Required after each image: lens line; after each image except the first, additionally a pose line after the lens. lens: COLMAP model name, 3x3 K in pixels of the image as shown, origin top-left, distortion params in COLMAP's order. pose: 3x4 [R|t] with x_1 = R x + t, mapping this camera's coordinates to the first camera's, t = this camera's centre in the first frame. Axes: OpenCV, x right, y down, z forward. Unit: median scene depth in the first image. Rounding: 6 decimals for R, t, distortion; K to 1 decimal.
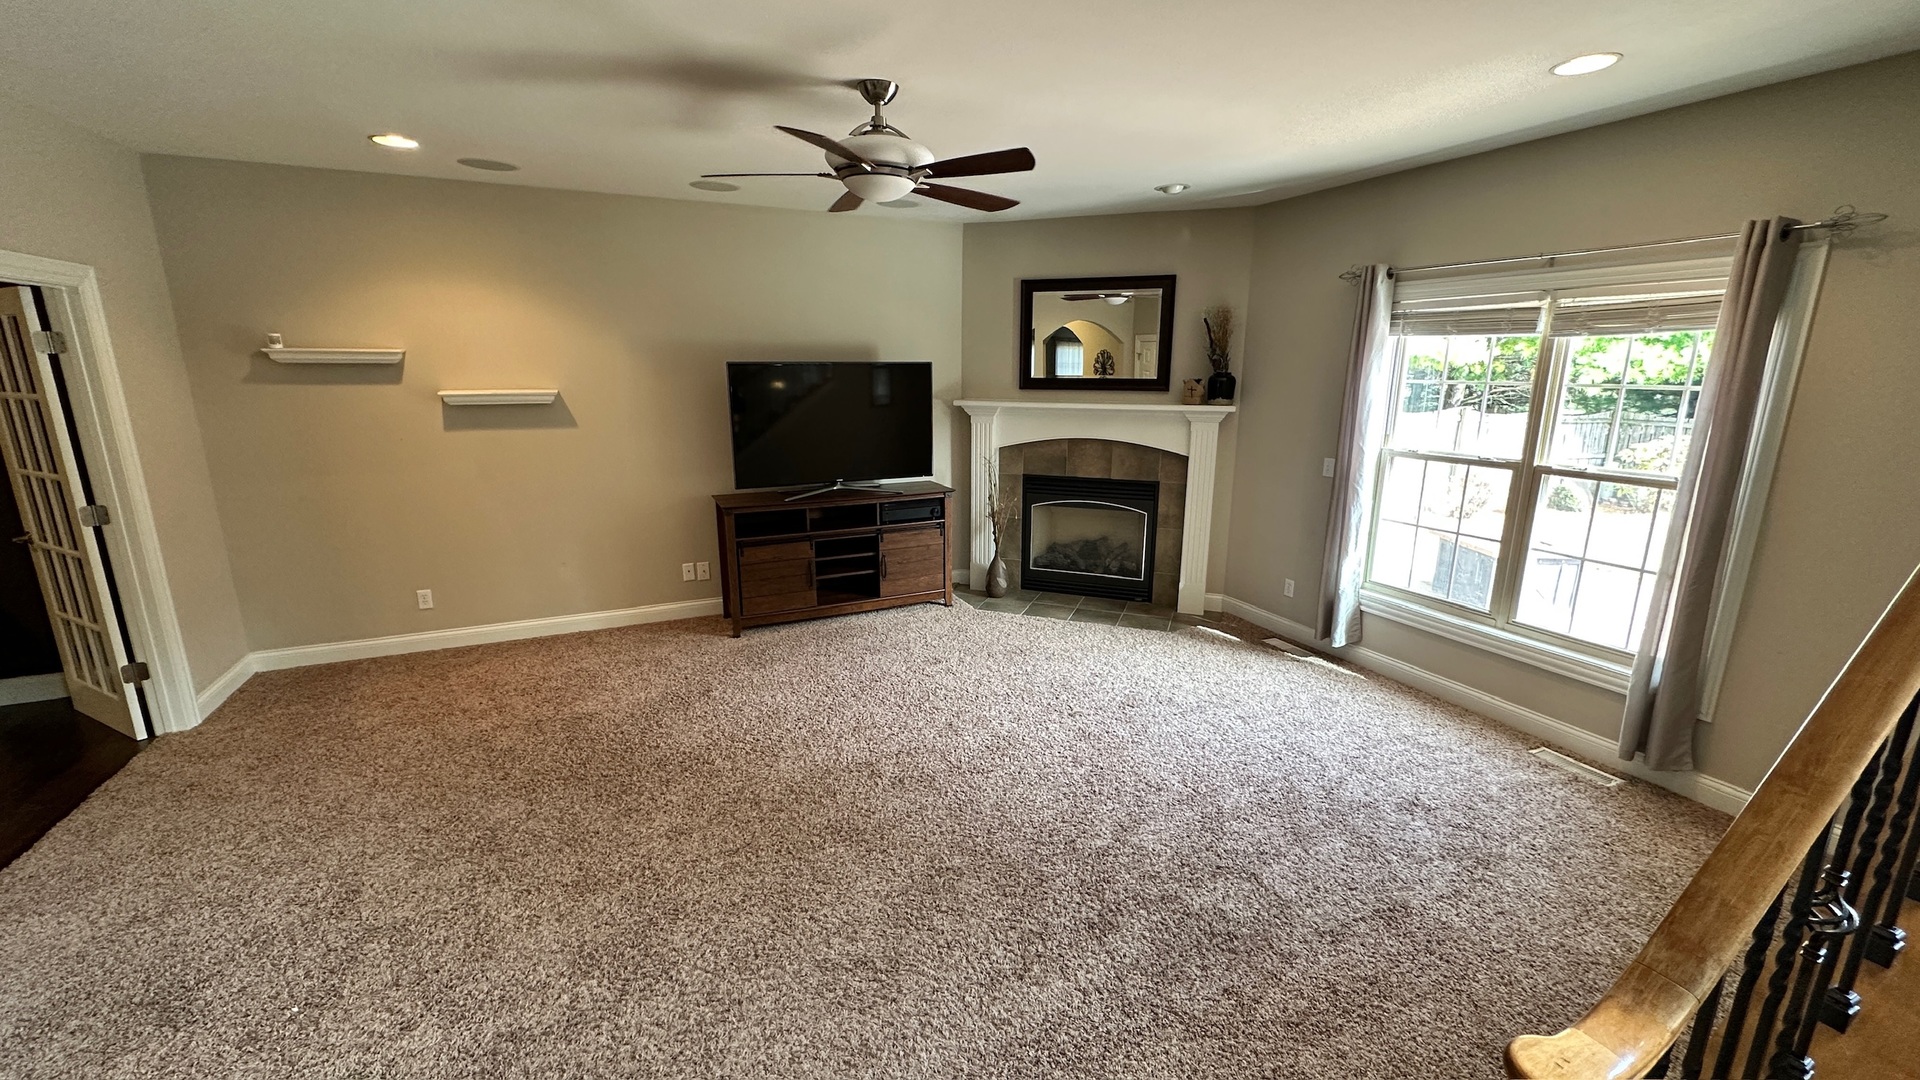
lens RADIAL K [[761.0, 0, 960.0], [0, 761.0, 540.0], [0, 0, 1]] dist [-0.006519, -0.000049]
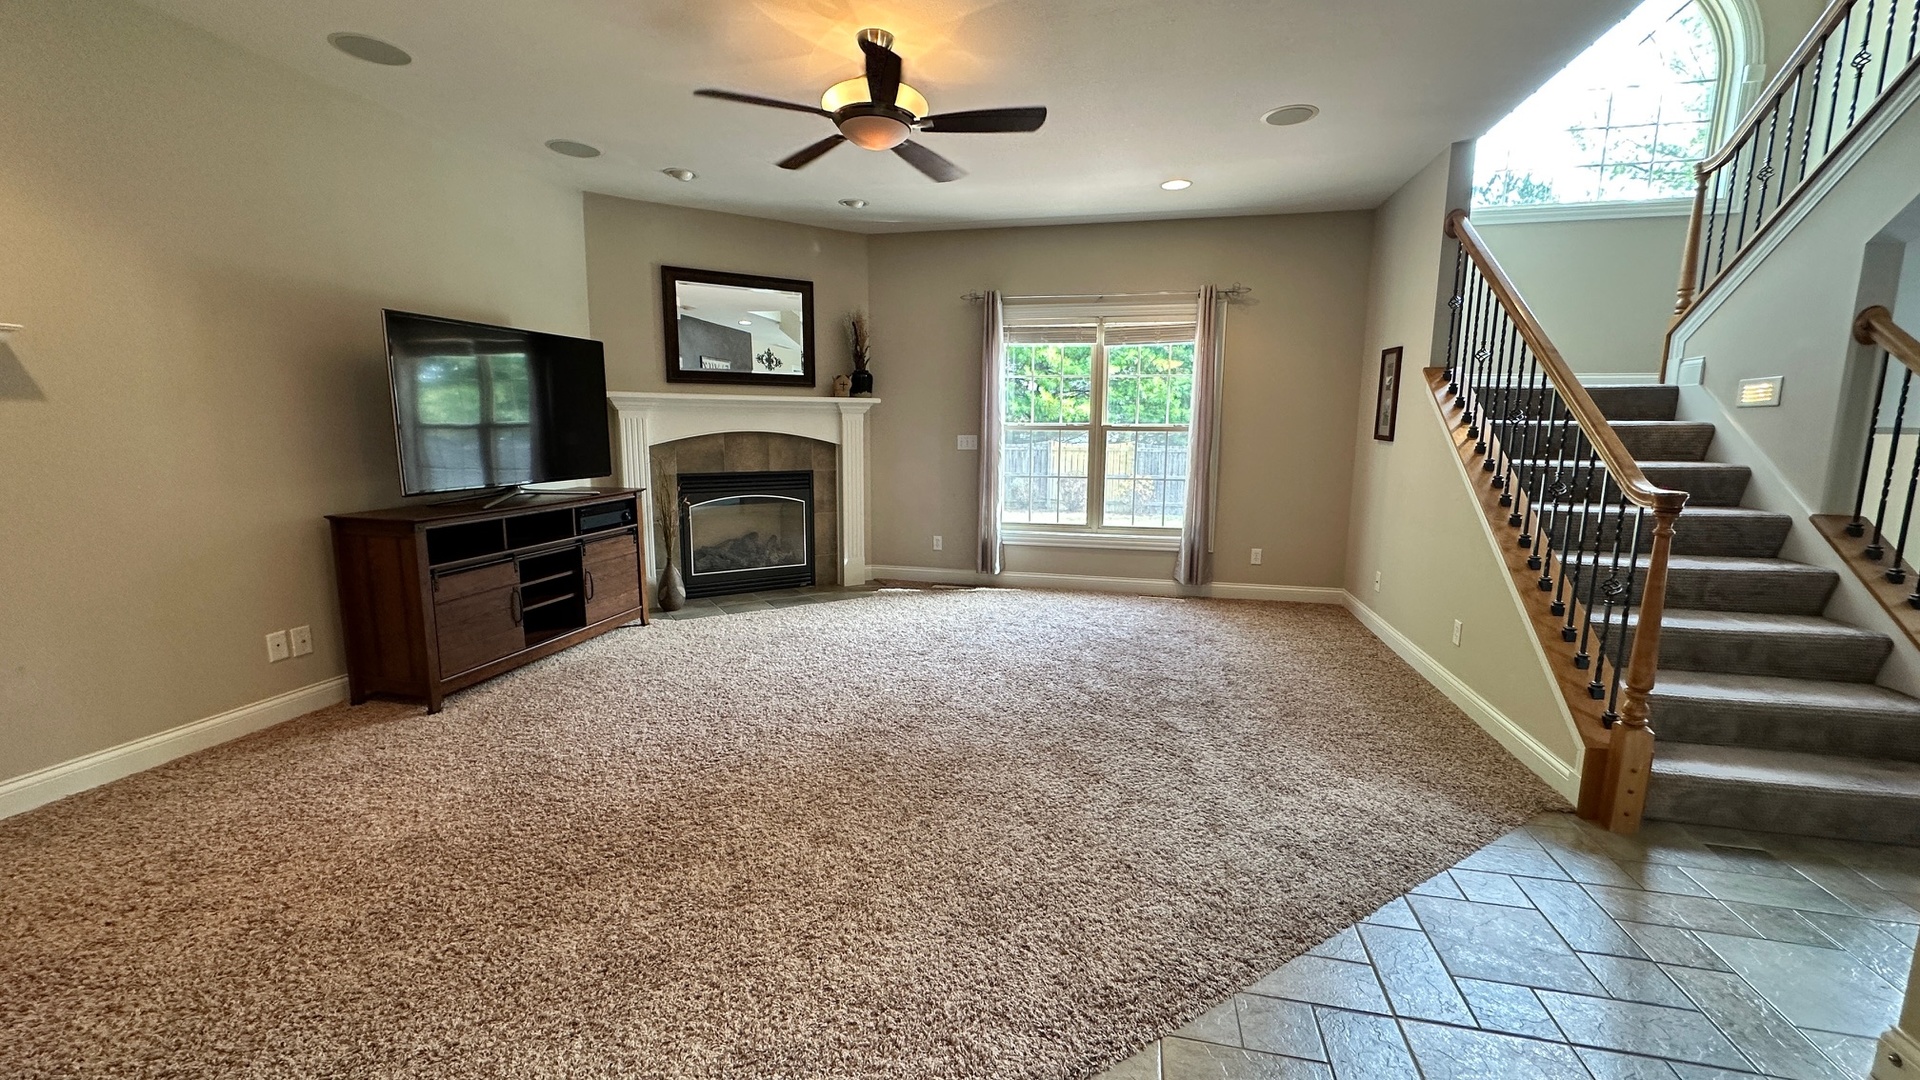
lens RADIAL K [[767.6, 0, 960.0], [0, 767.6, 540.0], [0, 0, 1]] dist [-0.000074, -0.000015]
pose [[0.605820, -0.116284, 0.787058, -0.505769], [0.173658, 0.984735, 0.011820, 0.046774], [-0.776418, 0.129518, 0.616766, 0.185270]]
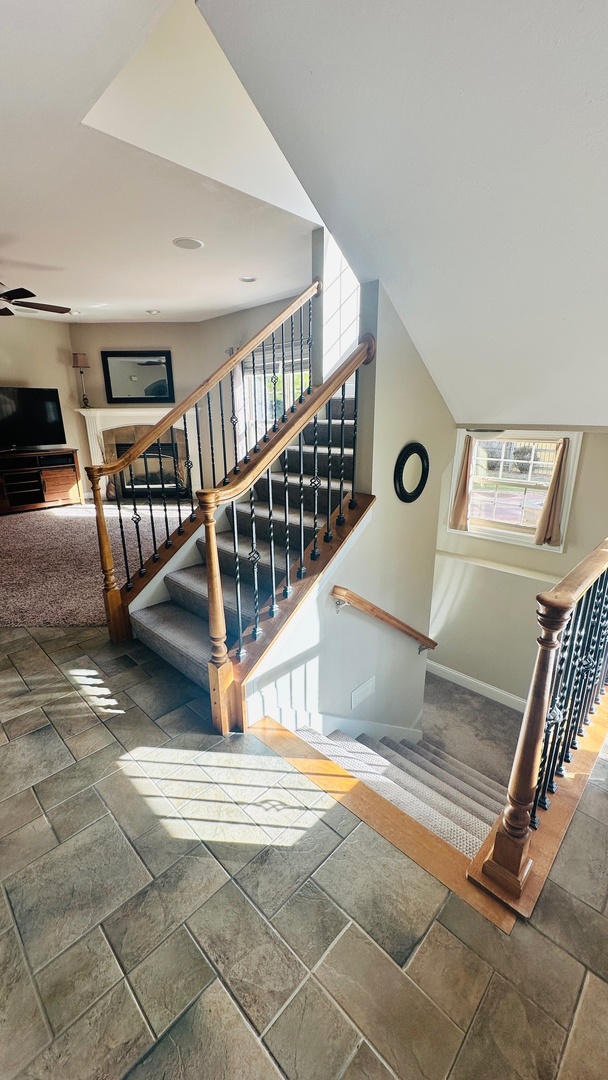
lens RADIAL K [[431.8, 0, 304.0], [0, 431.8, 540.0], [0, 0, 1]] dist [-0.000074, -0.000015]
pose [[0.935608, -0.108428, 0.335978, 0.158271], [0.089219, 0.993396, 0.072143, 0.163450], [-0.341581, -0.037522, 0.939103, -0.392884]]
